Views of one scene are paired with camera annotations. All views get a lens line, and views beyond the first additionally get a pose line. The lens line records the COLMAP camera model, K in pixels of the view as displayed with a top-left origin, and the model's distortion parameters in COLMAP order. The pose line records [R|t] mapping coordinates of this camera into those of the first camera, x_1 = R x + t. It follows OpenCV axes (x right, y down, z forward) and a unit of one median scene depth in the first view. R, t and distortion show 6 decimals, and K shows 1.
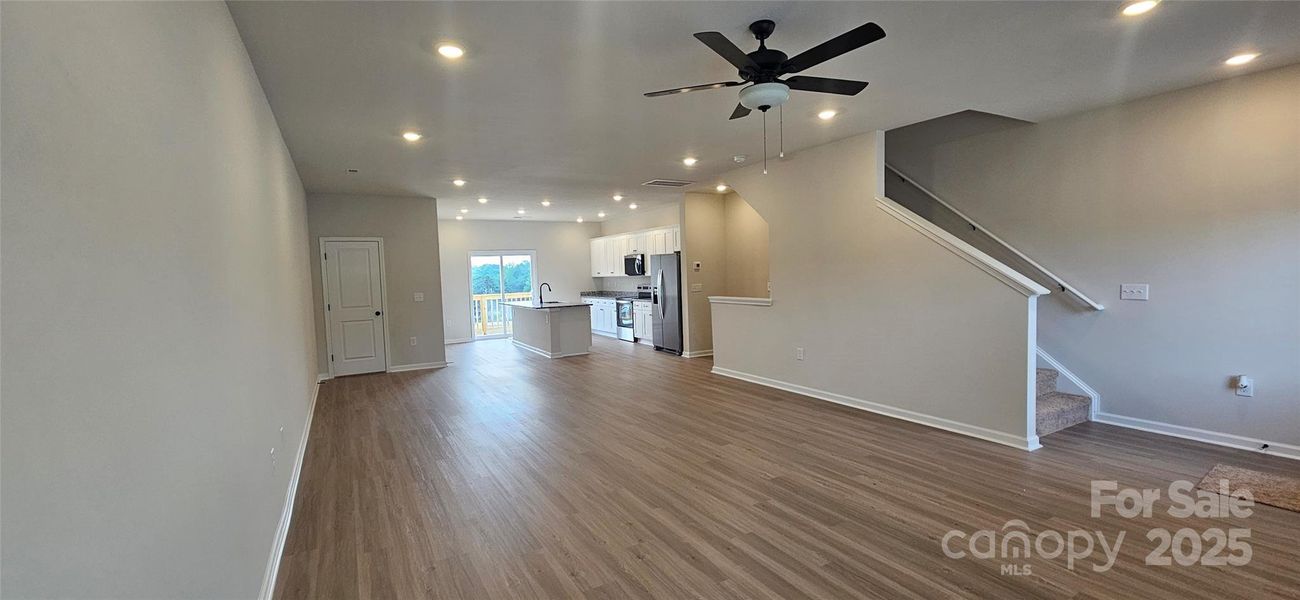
lens RADIAL K [[532.1, 0, 650.0], [0, 532.1, 300.0], [0, 0, 1]] dist [-0.001094, -0.000128]
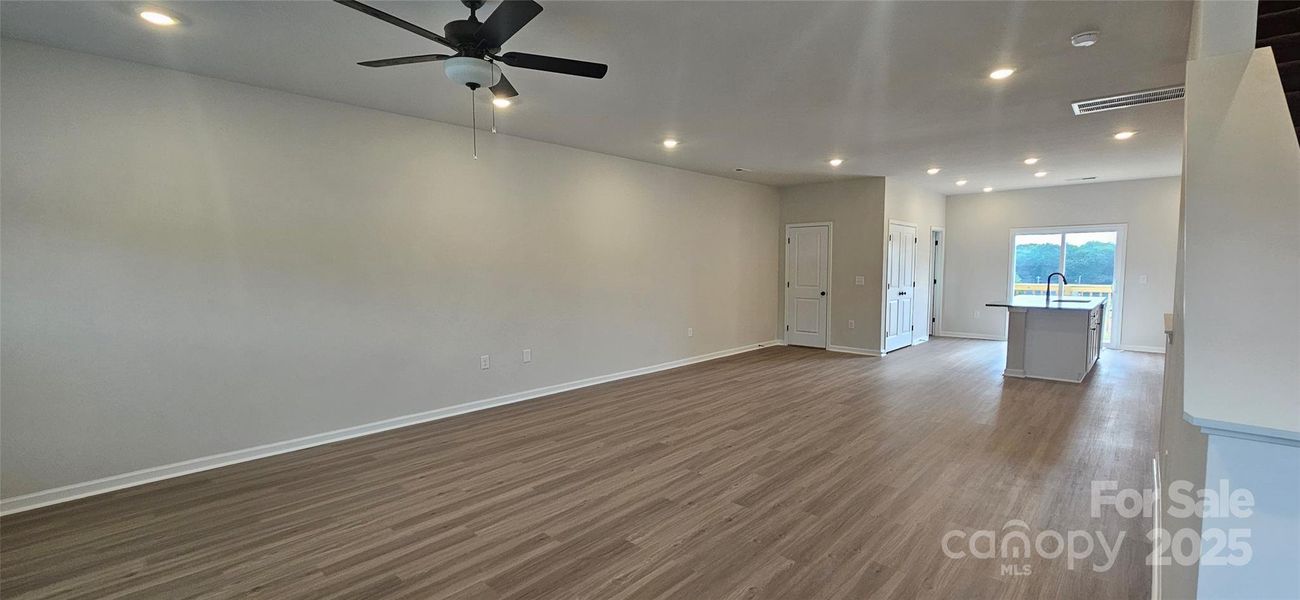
lens RADIAL K [[532.1, 0, 650.0], [0, 532.1, 300.0], [0, 0, 1]] dist [-0.001094, -0.000128]
pose [[0.294367, 0.094371, -0.951022, 0.782155], [-0.052389, 0.995210, 0.082540, -0.061466], [0.954256, 0.025526, 0.297900, 0.666823]]
